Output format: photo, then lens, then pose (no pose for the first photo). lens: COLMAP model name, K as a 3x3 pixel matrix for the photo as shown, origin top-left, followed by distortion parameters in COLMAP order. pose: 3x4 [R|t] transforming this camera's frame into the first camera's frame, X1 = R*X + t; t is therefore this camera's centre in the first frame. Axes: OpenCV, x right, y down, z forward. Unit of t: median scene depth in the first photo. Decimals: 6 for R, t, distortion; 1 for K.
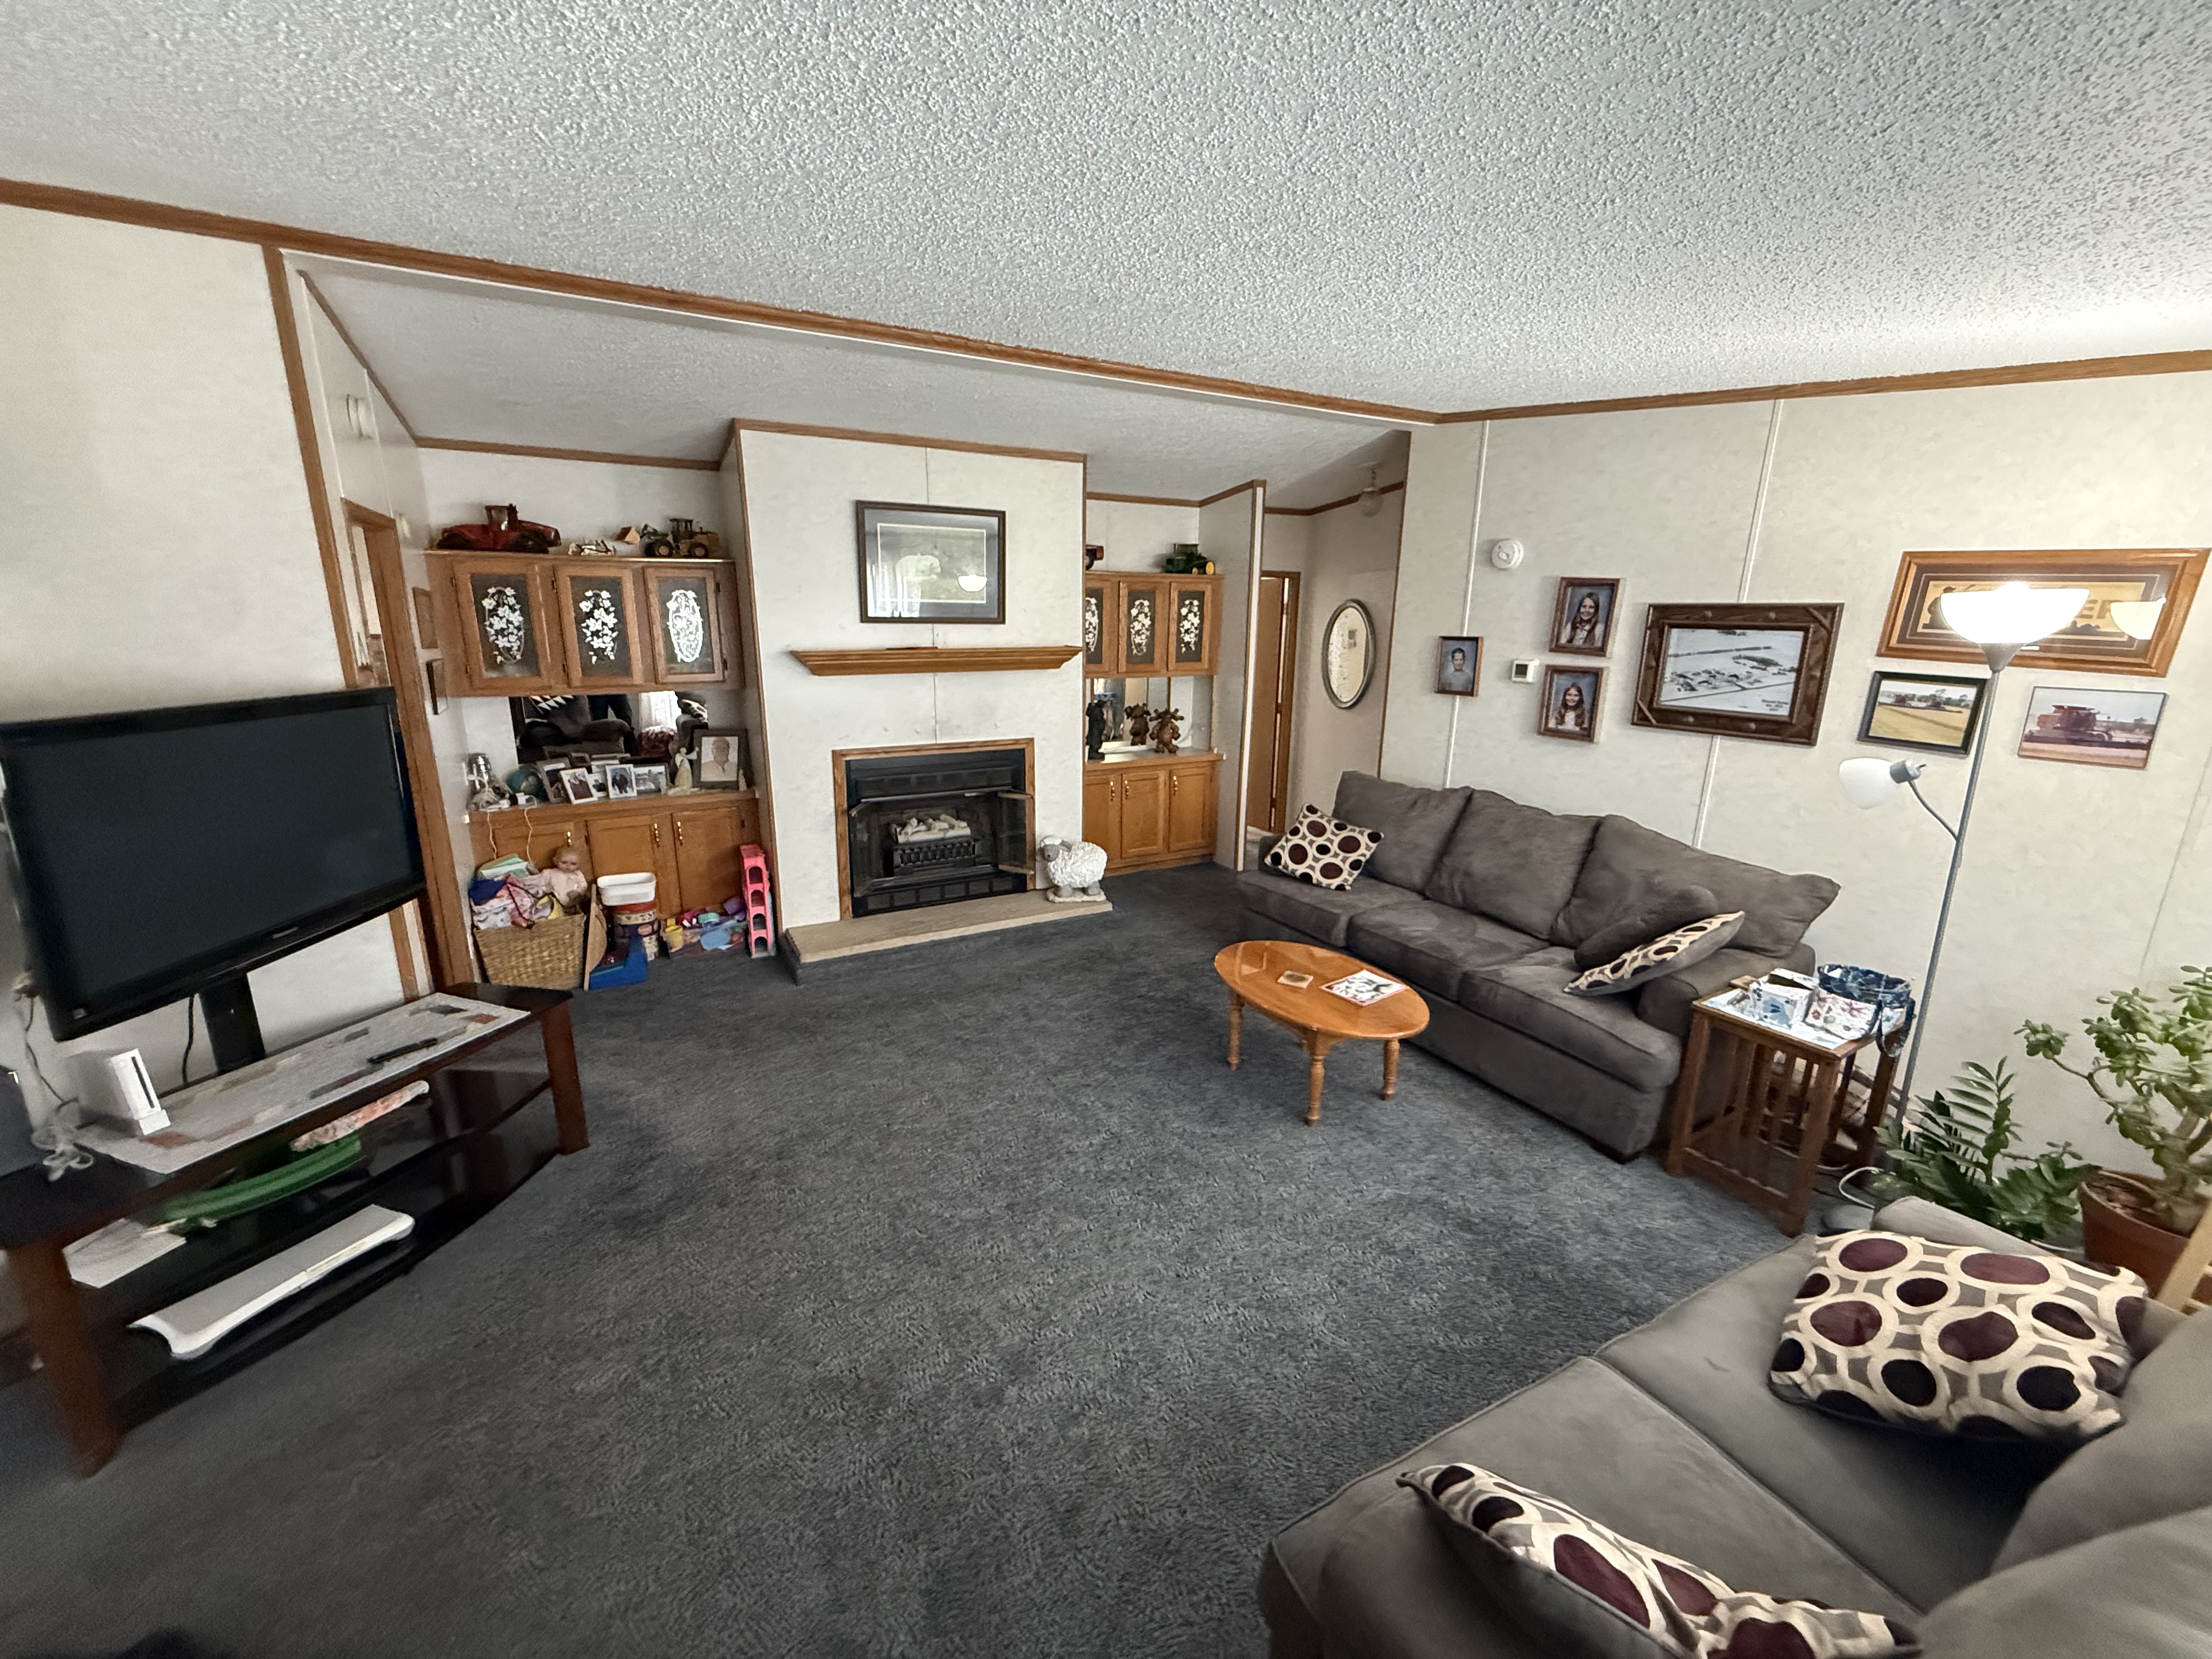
lens RADIAL K [[882.9, 0, 1097.0], [0, 882.9, 833.3], [0, 0, 1]] dist [-0.000398, 0.000173]
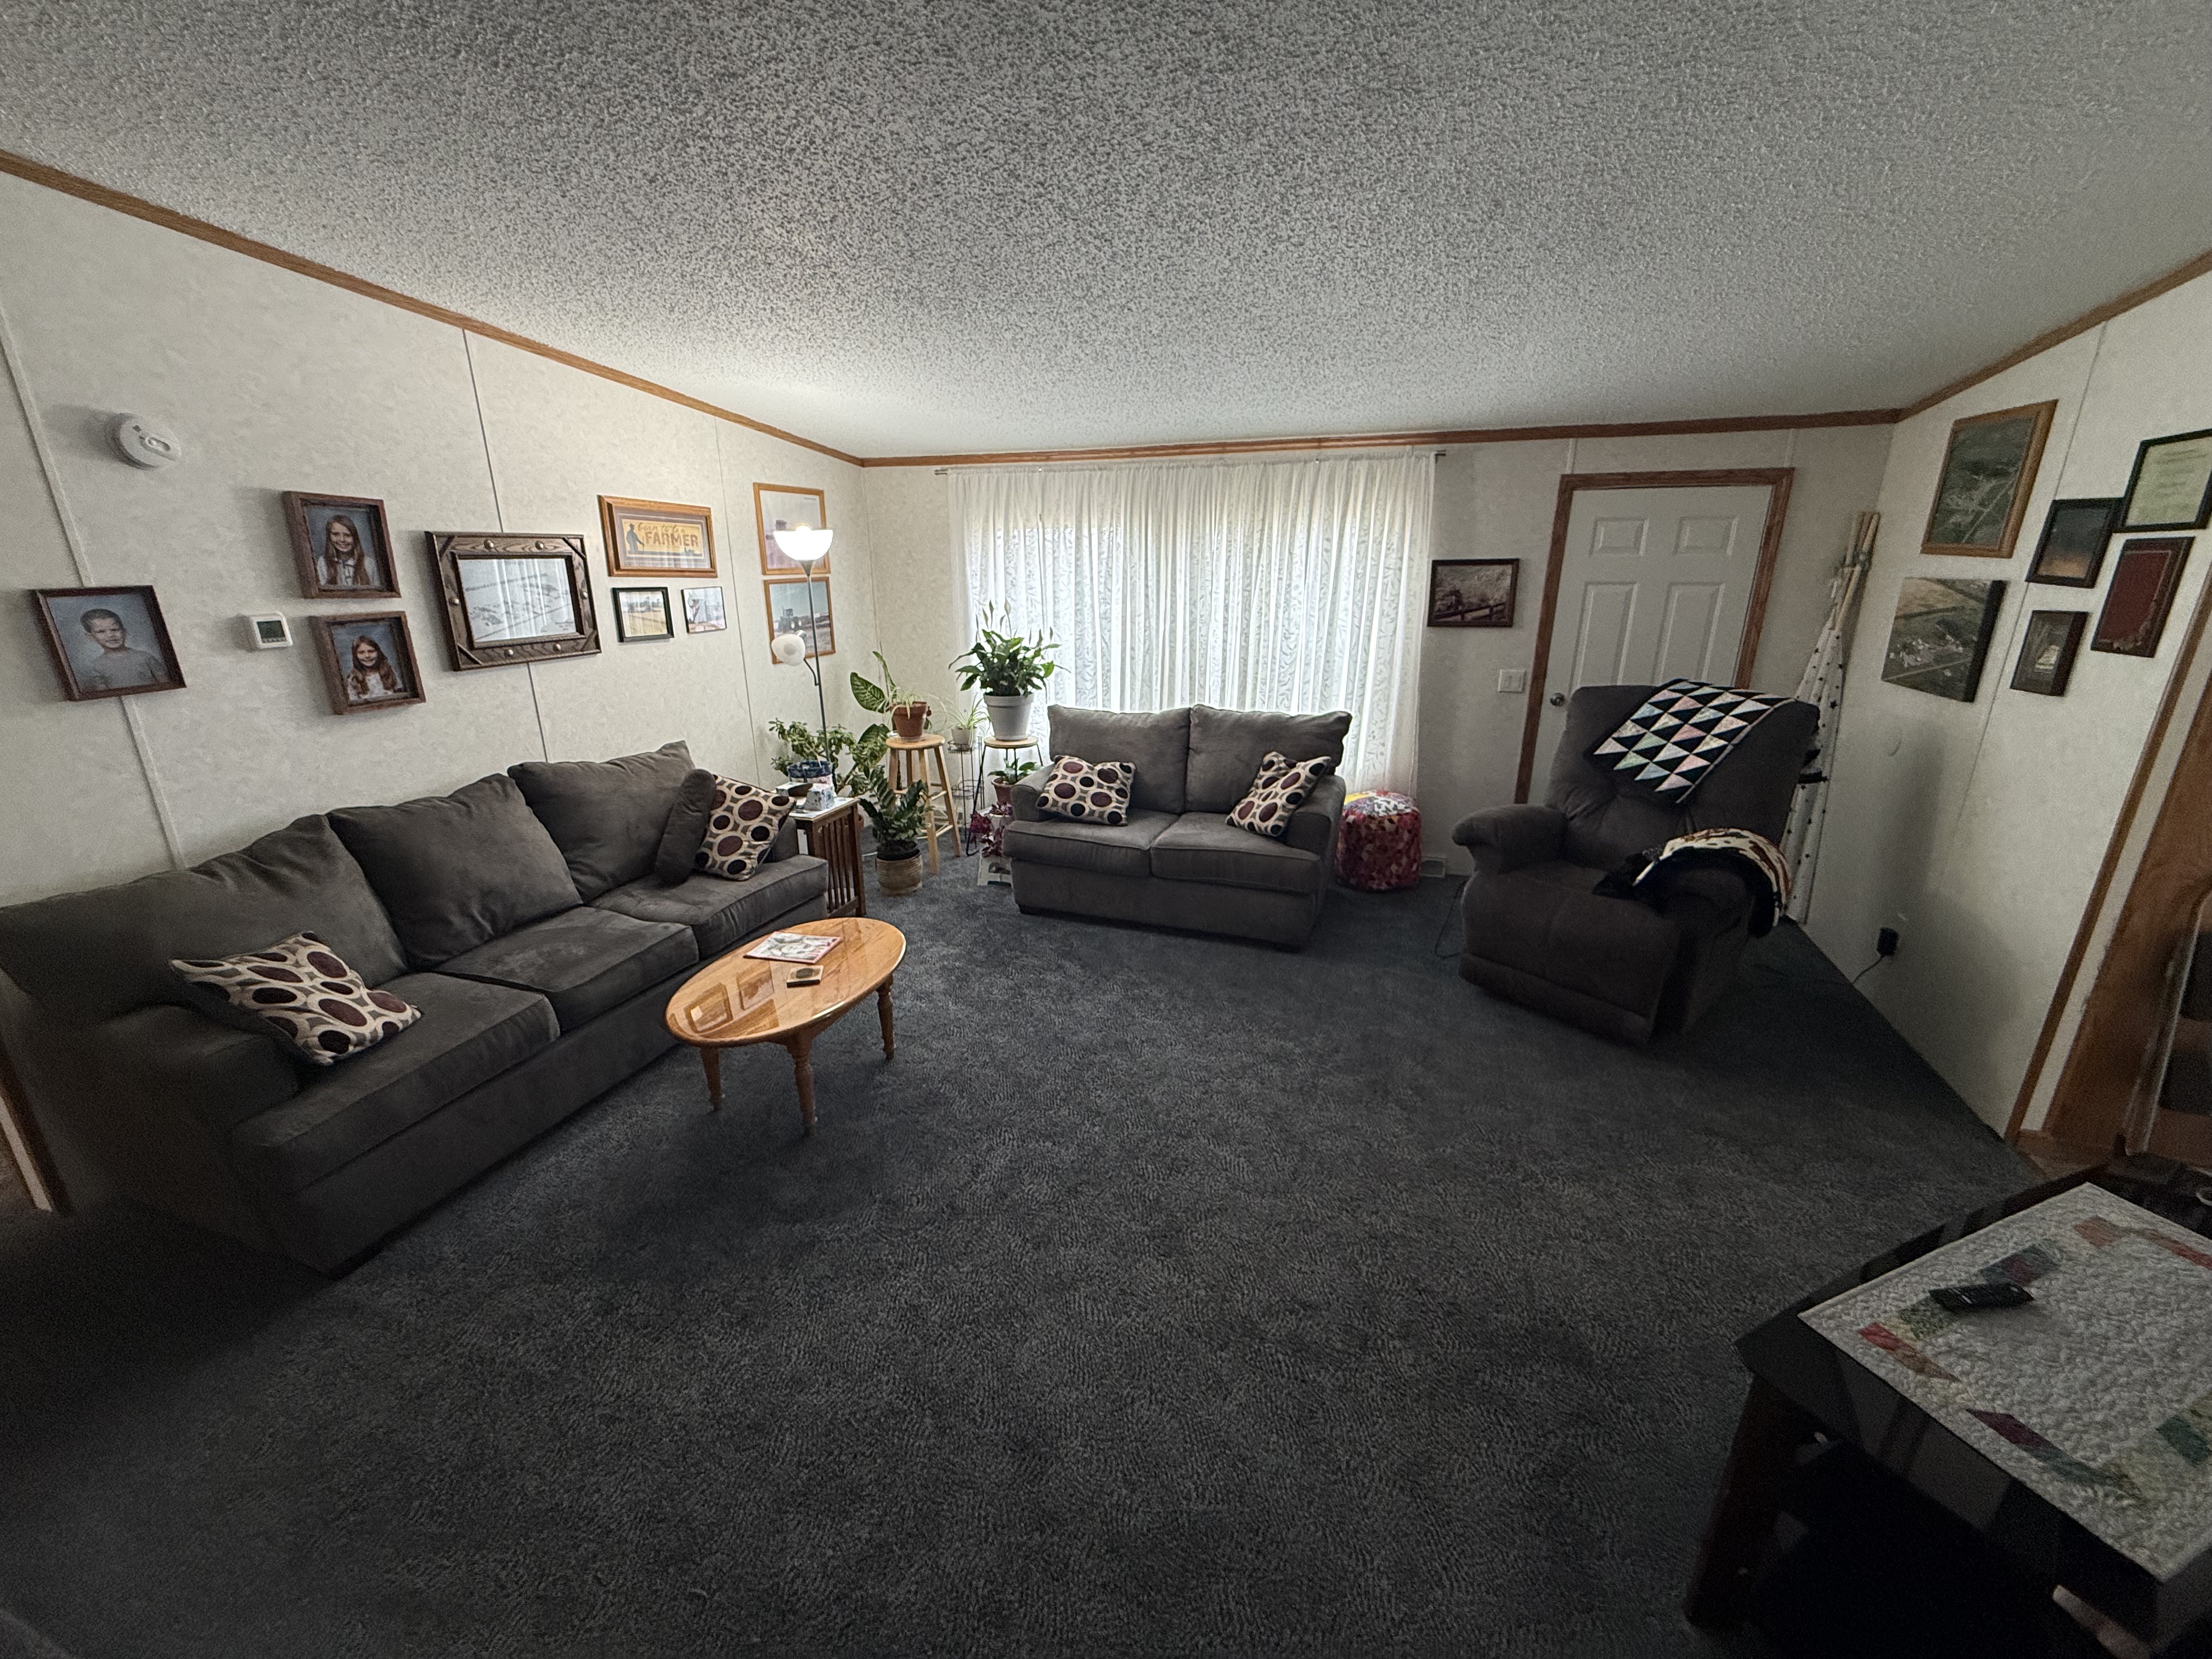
lens RADIAL K [[882.9, 0, 1097.0], [0, 882.9, 833.6], [0, 0, 1]] dist [-0.000398, 0.000173]
pose [[-0.659738, -0.236110, 0.713441, -0.482826], [0.181109, 0.871425, 0.455871, -0.262740], [-0.729346, 0.429966, -0.532150, 1.048318]]
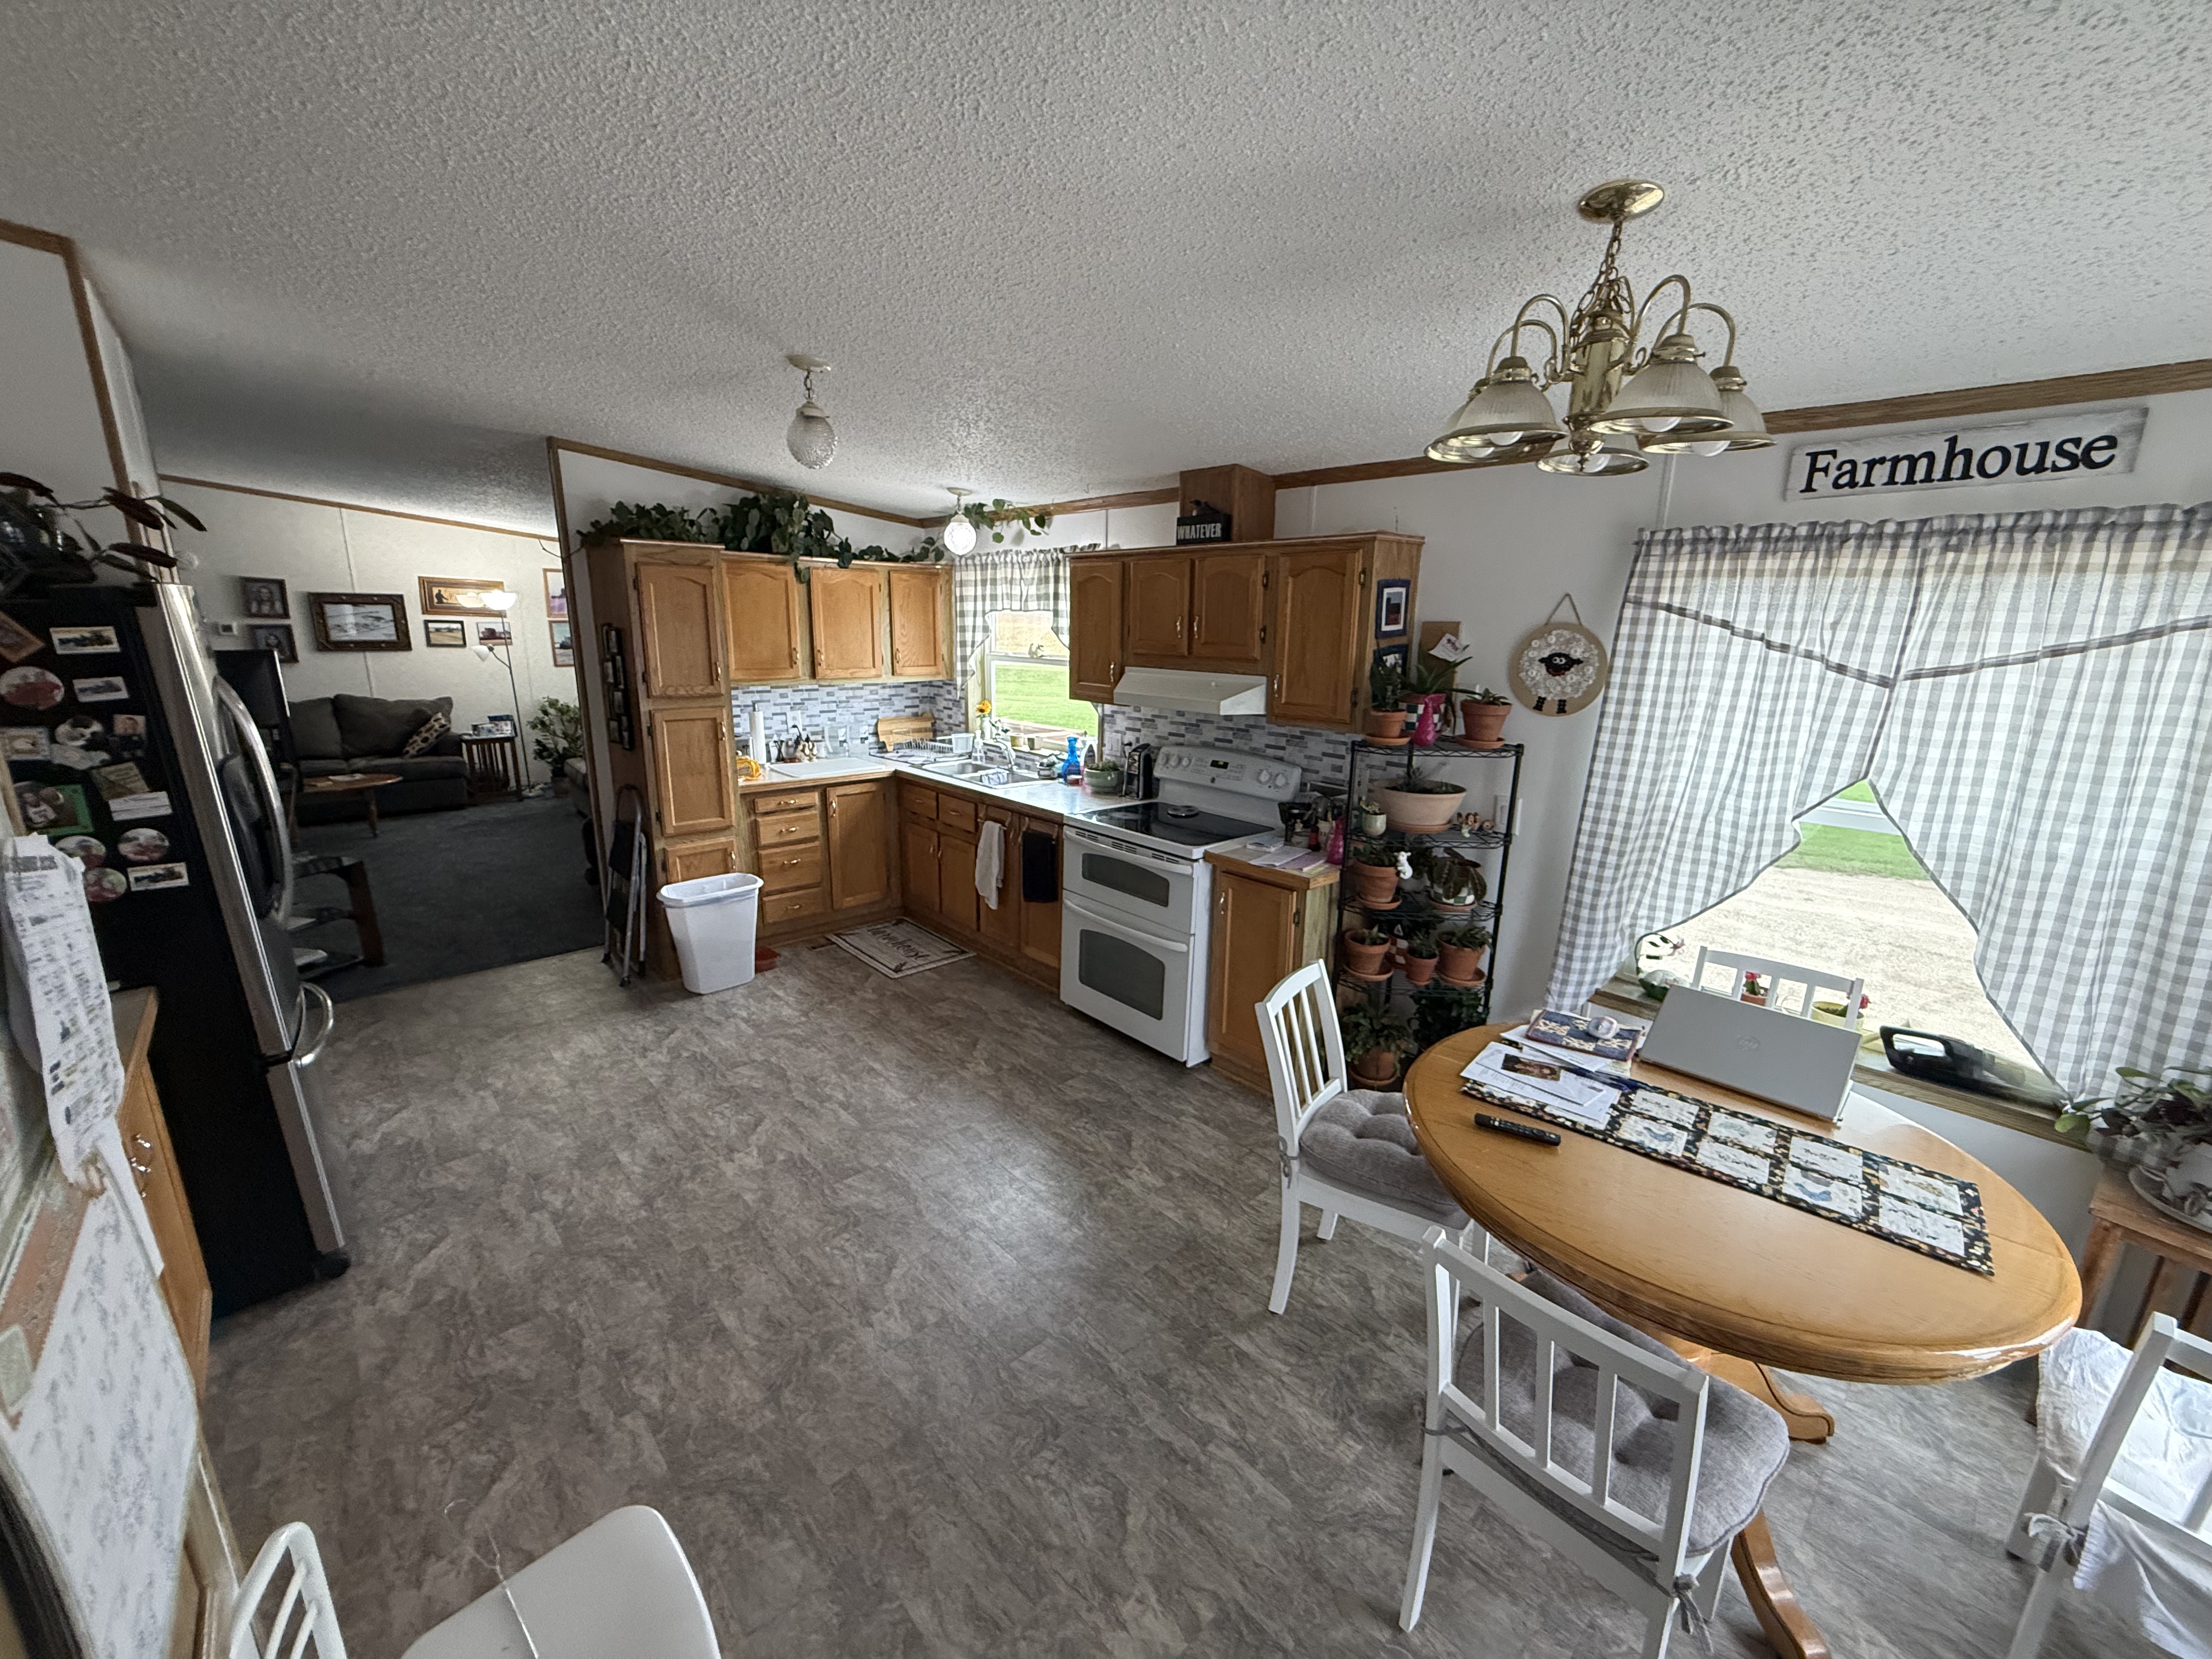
lens RADIAL K [[882.9, 0, 1097.3], [0, 882.9, 828.7], [0, 0, 1]] dist [-0.000398, 0.000173]
pose [[-0.241845, -0.246381, 0.938513, -1.828430], [0.216211, 0.929225, 0.299658, 0.036646], [-0.945920, 0.275387, -0.171458, -0.246631]]
